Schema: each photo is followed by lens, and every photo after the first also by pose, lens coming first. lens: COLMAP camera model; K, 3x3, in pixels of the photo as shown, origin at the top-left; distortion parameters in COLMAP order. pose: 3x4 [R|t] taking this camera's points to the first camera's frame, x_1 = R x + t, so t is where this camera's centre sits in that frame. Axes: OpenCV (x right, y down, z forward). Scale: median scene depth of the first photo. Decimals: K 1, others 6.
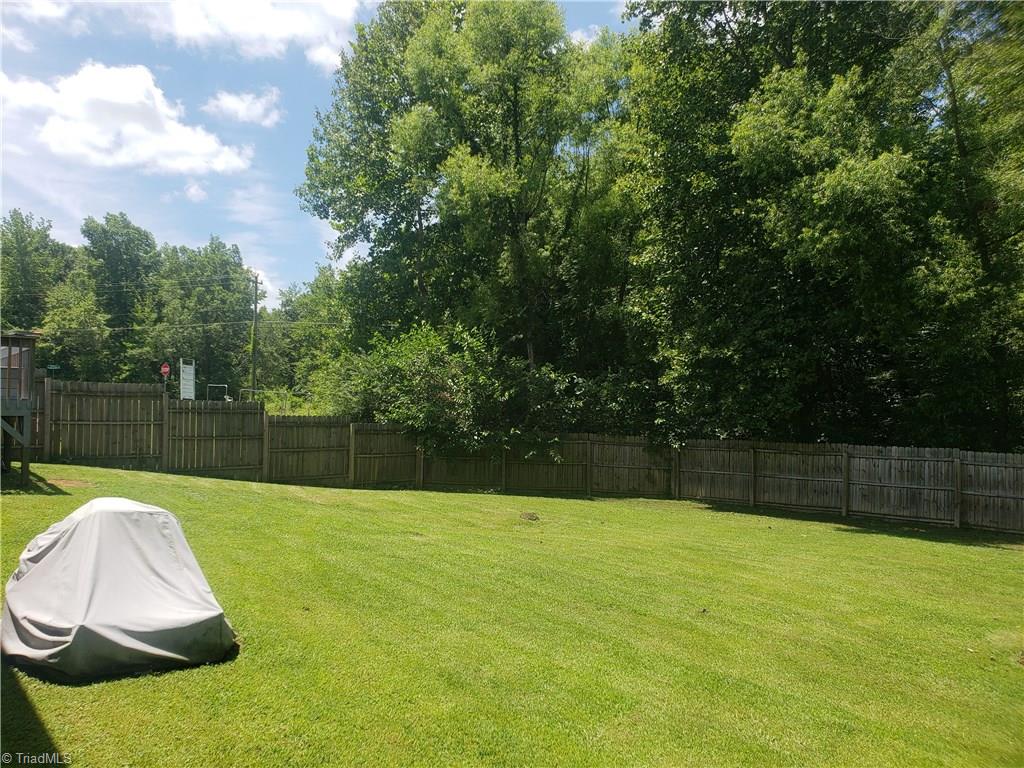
lens RADIAL K [[830.4, 0, 467.8], [0, 830.4, 404.4], [0, 0, 1]] dist [0.015096, 0.005328]
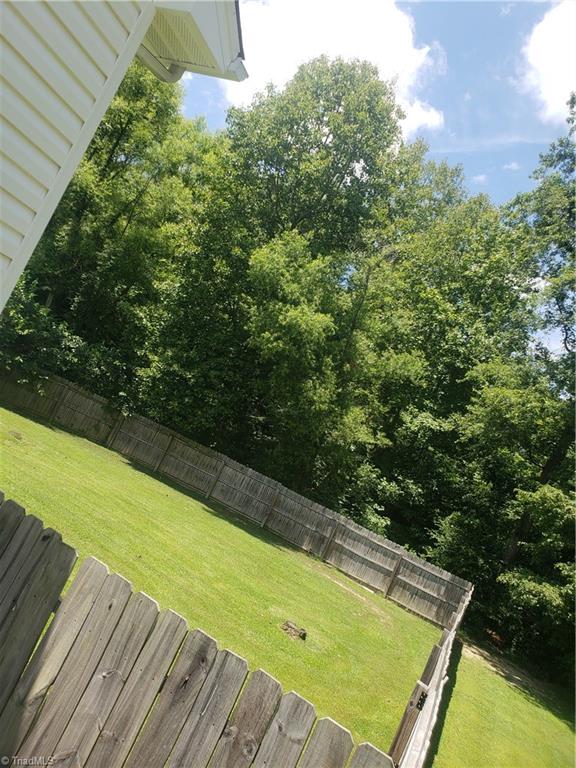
lens RADIAL K [[622.8, 0, 285.7], [0, 622.8, 379.9], [0, 0, 1]] dist [0.015096, 0.005328]
pose [[0.778614, 0.398863, 0.484426, -0.089916], [-0.412831, 0.906995, -0.083254, -0.032900], [-0.472578, -0.135164, 0.870862, -0.061289]]
